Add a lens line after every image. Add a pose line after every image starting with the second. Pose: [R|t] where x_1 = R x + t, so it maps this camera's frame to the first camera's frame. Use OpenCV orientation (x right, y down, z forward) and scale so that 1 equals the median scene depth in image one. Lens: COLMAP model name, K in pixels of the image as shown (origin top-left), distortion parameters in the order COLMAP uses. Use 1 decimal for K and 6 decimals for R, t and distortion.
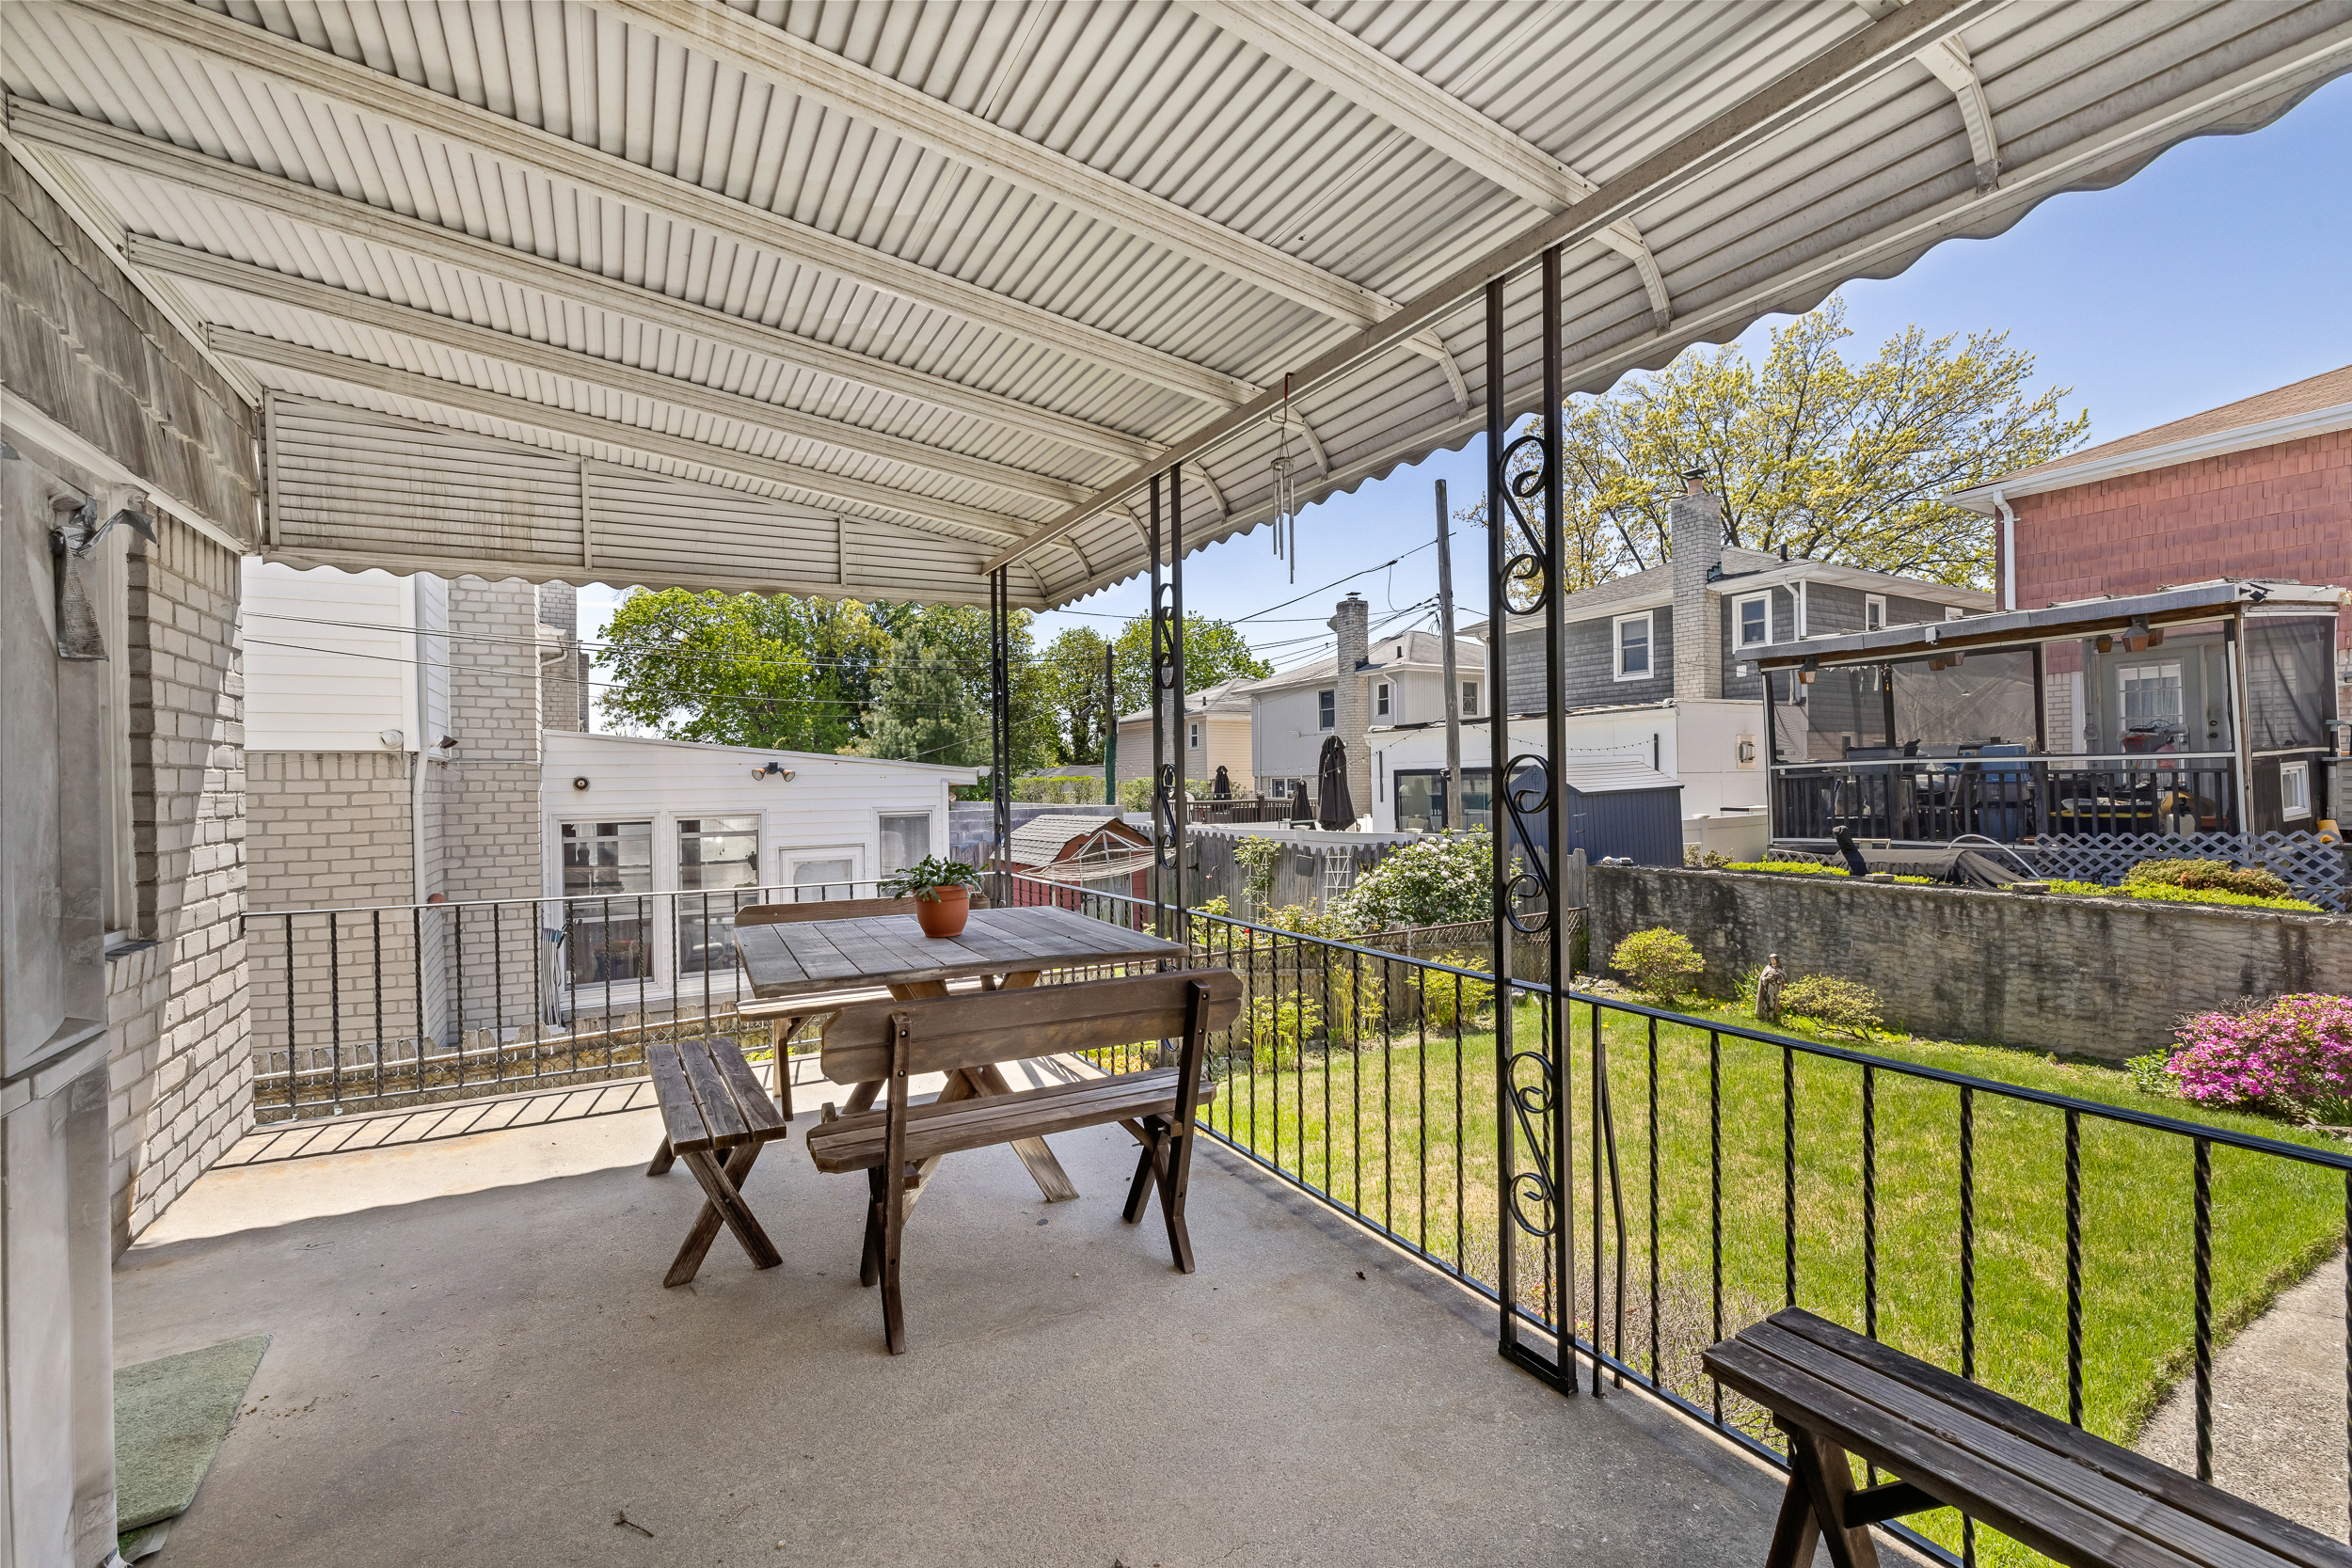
lens RADIAL K [[1021.8, 0, 1136.2], [0, 1021.8, 792.2], [0, 0, 1]] dist [0.001253, 0.000548]
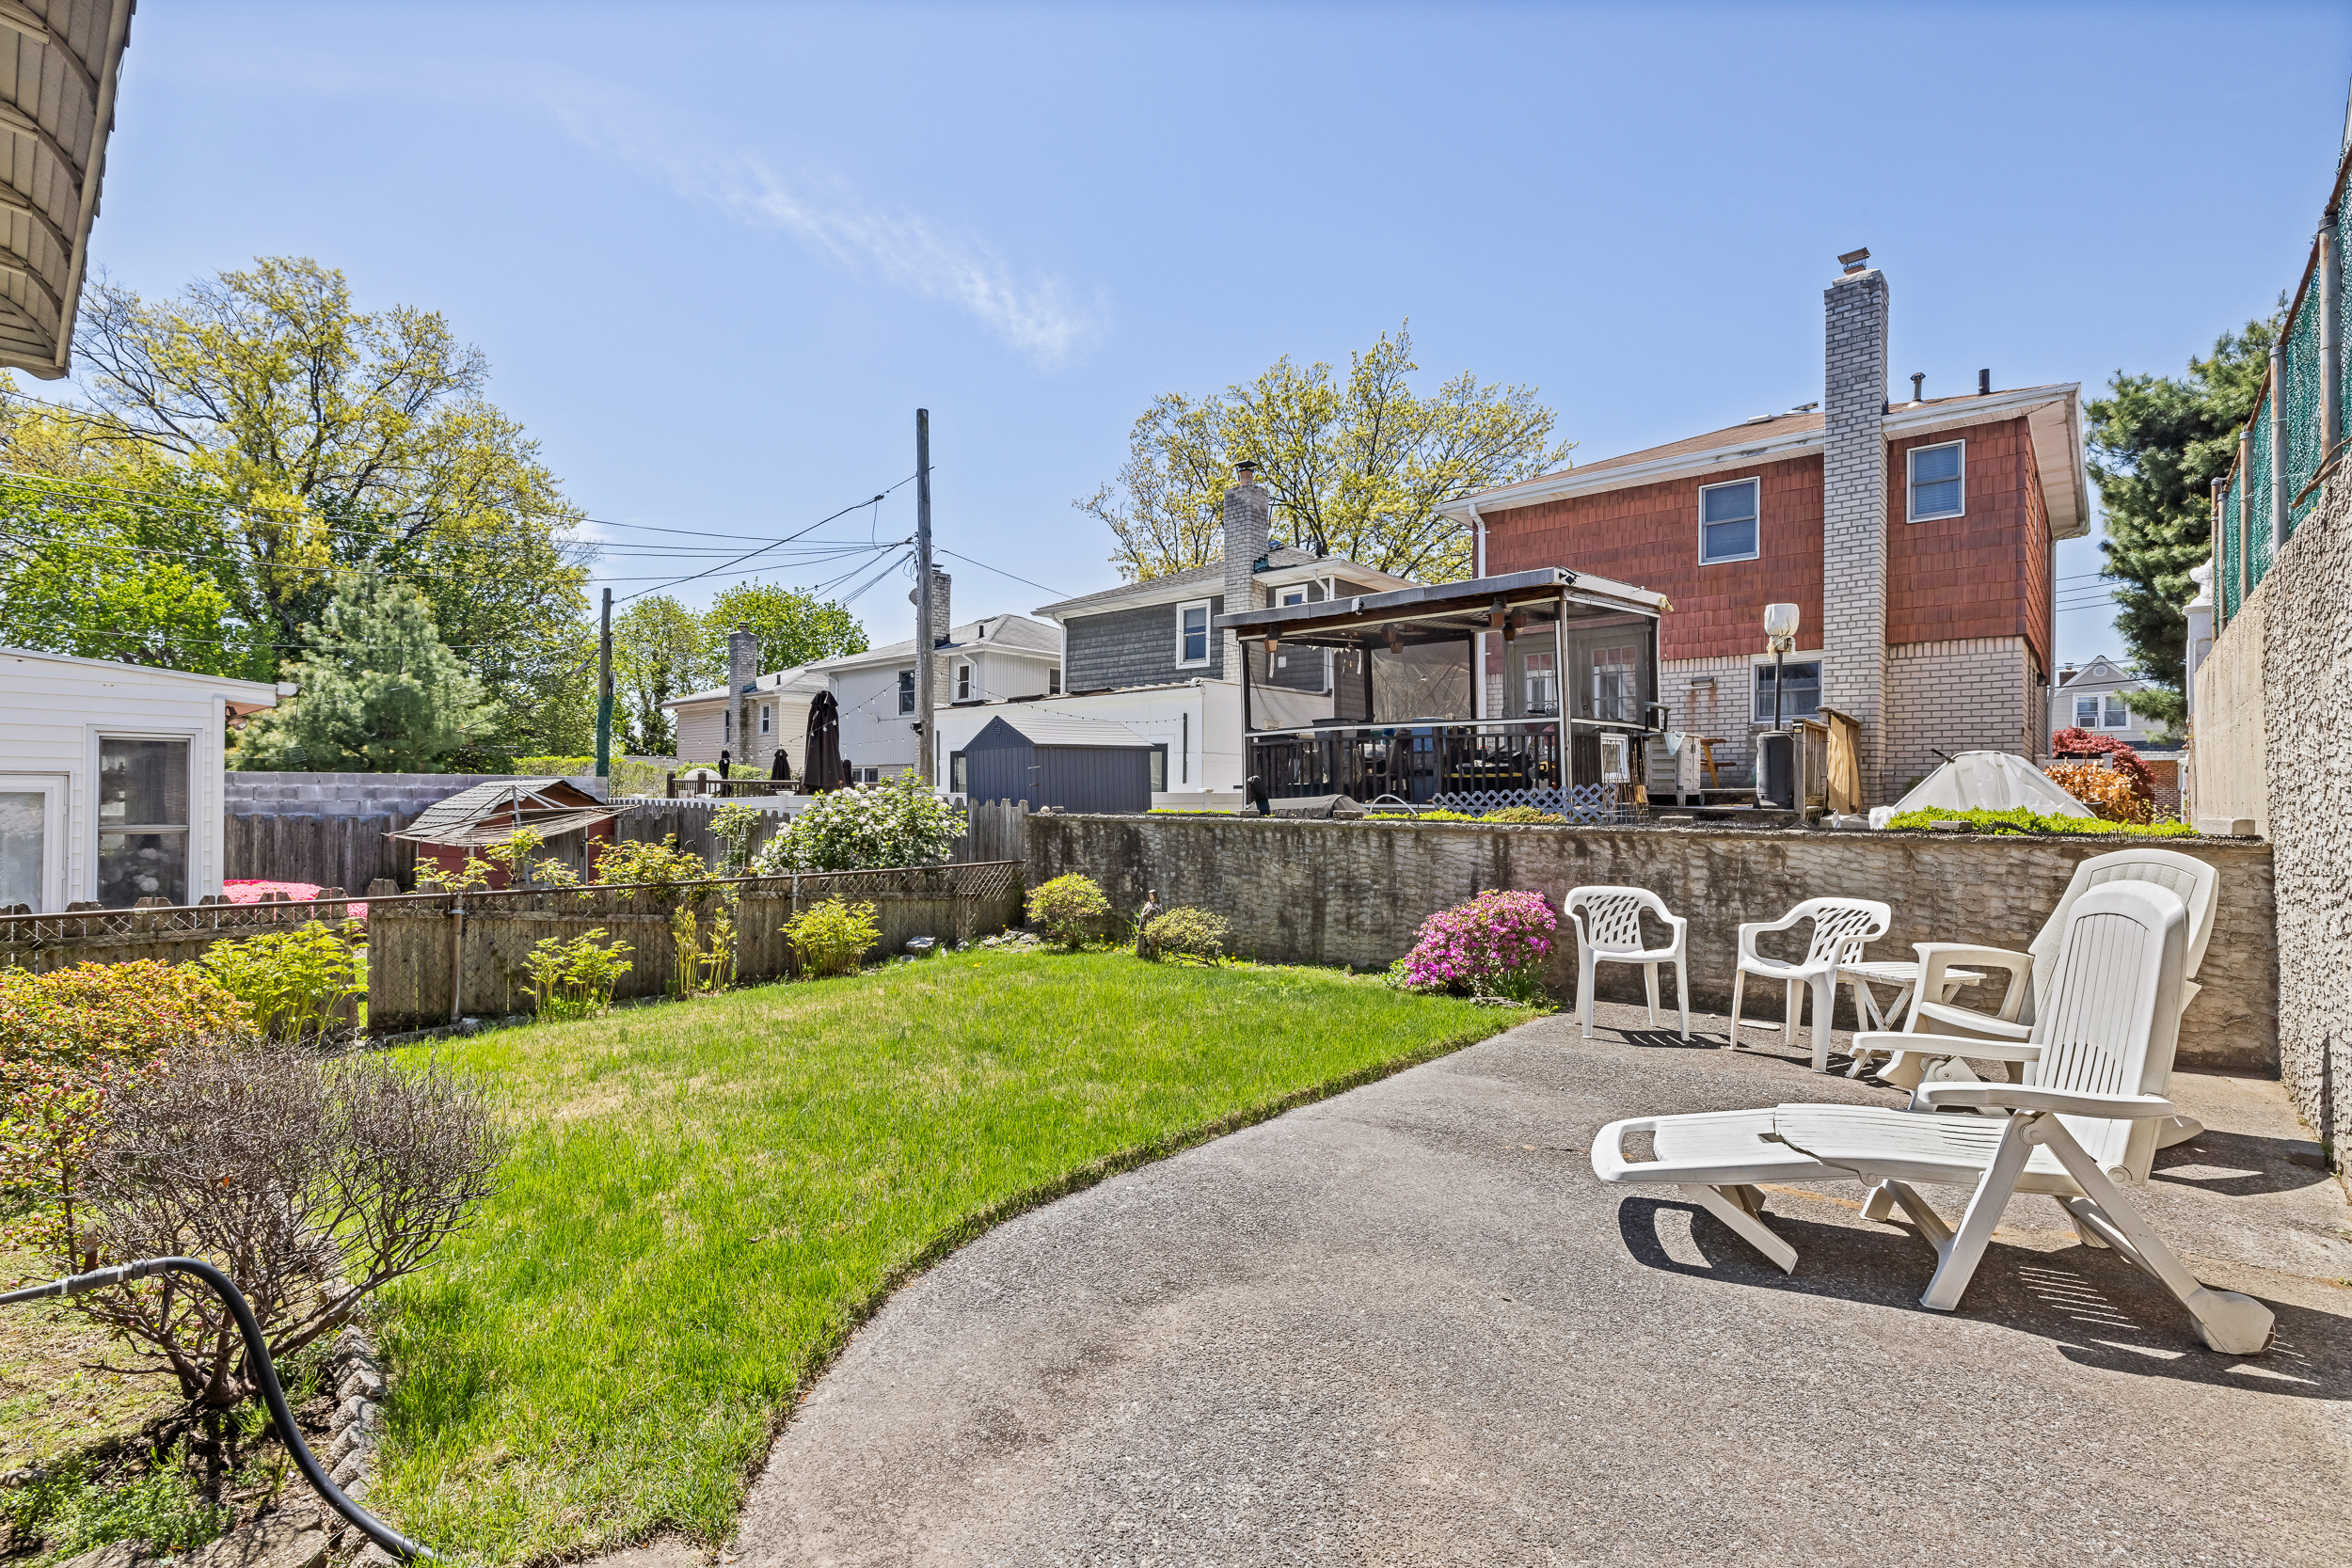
lens RADIAL K [[1121.1, 0, 1173.1], [0, 1121.1, 790.7], [0, 0, 1]] dist [-0.011788, 0.000574]
pose [[0.940791, 0.024238, 0.338121, 0.224435], [-0.017886, 0.999600, -0.021891, 0.070749], [-0.338516, 0.014547, 0.940848, -0.025991]]
